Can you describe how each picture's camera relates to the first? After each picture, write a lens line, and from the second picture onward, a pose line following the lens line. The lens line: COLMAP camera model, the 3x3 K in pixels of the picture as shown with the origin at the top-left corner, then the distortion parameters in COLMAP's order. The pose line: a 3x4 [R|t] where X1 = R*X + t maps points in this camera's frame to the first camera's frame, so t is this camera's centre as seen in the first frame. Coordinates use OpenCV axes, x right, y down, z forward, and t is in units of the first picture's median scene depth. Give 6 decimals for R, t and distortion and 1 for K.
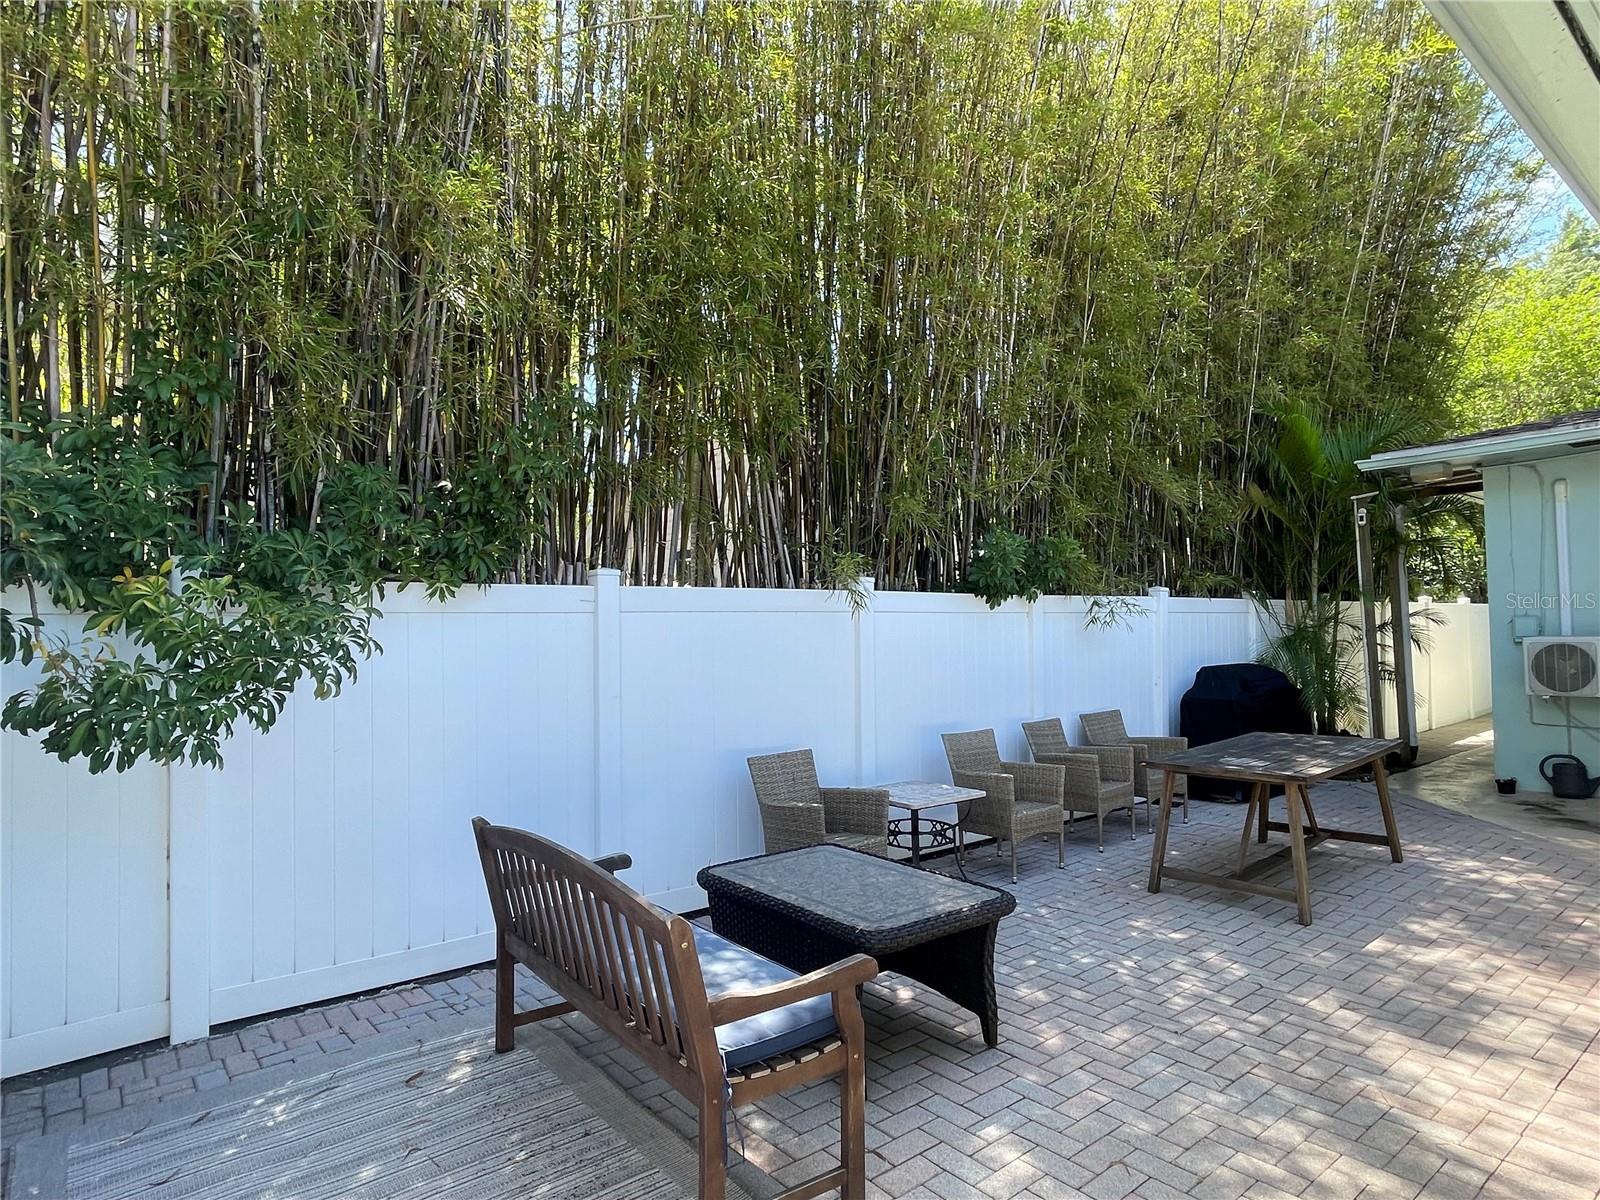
lens RADIAL K [[889.1, 0, 806.7], [0, 889.1, 606.9], [0, 0, 1]] dist [-0.003943, 0.005057]
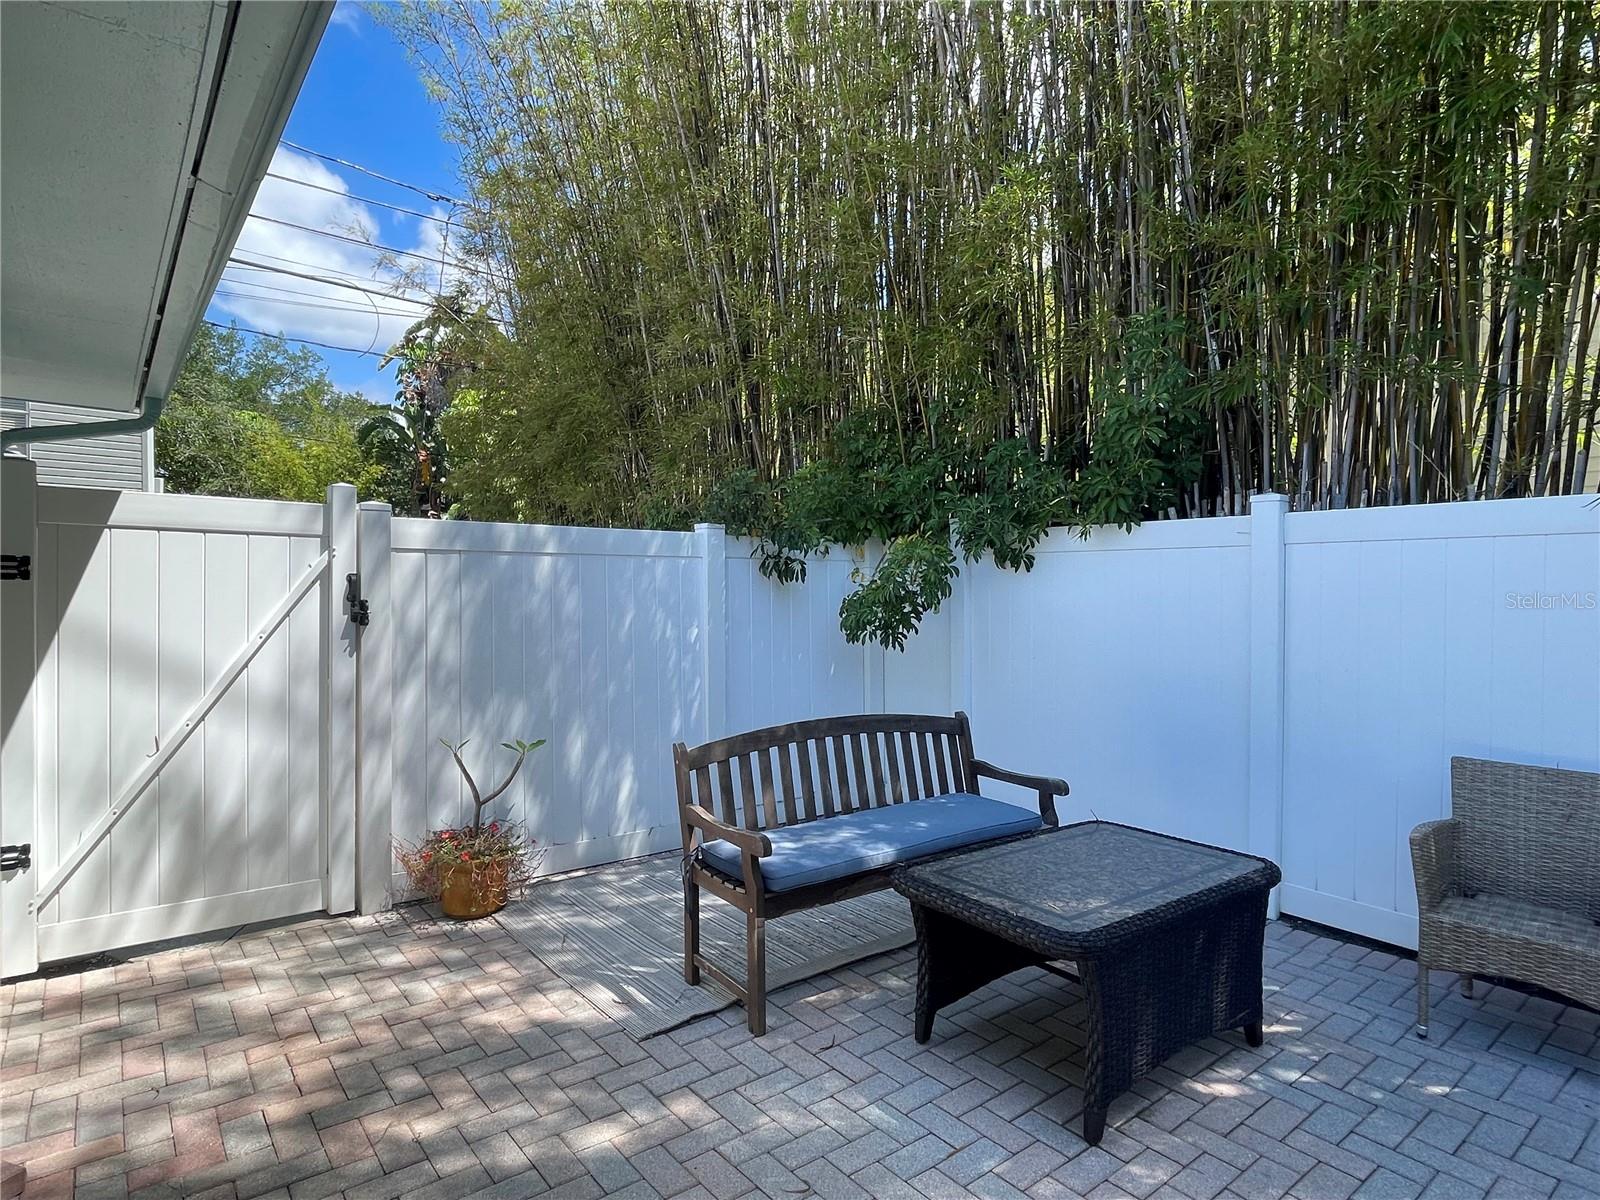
lens RADIAL K [[889.1, 0, 790.8], [0, 889.1, 595.9], [0, 0, 1]] dist [-0.003943, 0.005057]
pose [[-0.042040, 0.029229, -0.998688, 0.628169], [0.032045, 0.999097, 0.027892, 0.015834], [0.998602, -0.030830, -0.042939, 0.545670]]
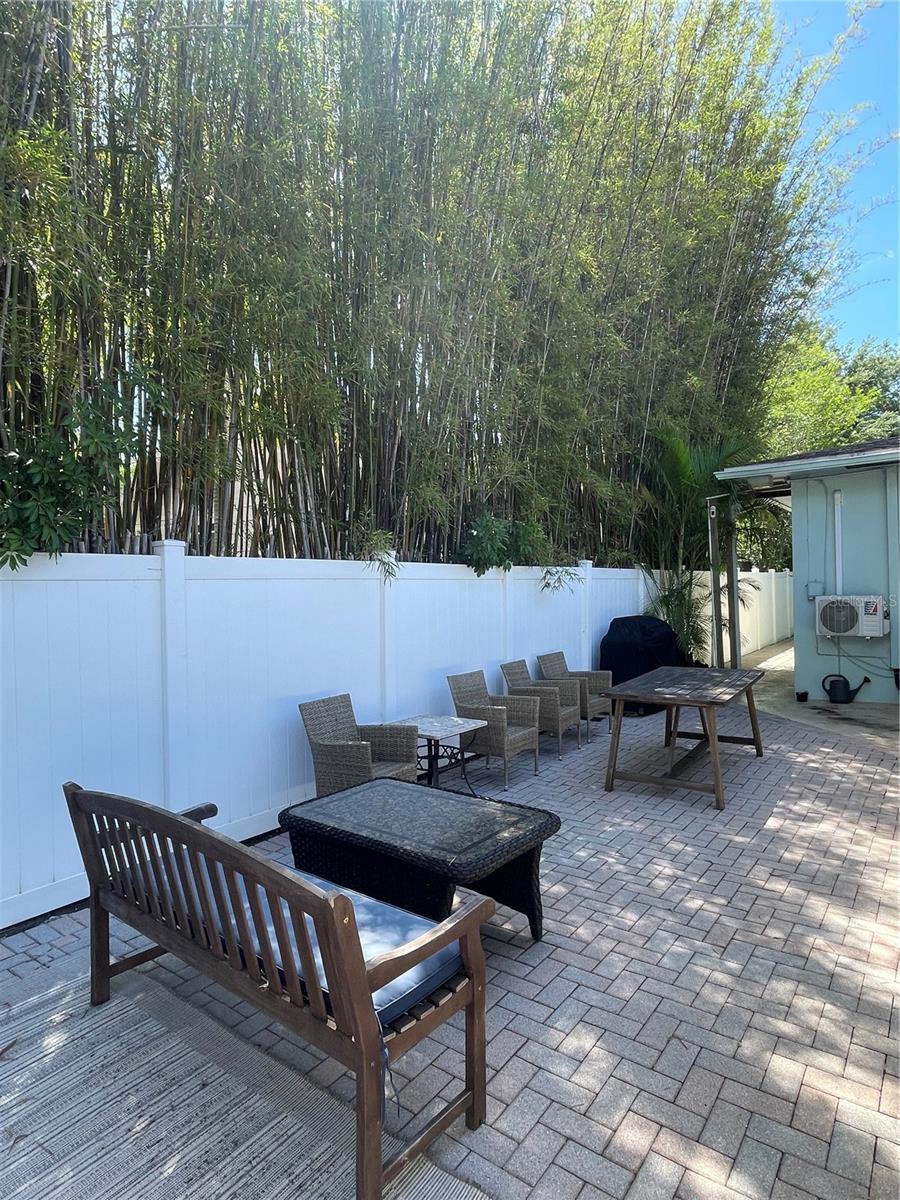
lens RADIAL K [[666.9, 0, 444.9], [0, 666.9, 597.9], [0, 0, 1]] dist [-0.003943, 0.005057]
pose [[0.972250, -0.003700, 0.233914, -0.086488], [-0.005486, 0.999240, 0.038605, -0.004866], [-0.233879, -0.038816, 0.971491, 0.110675]]
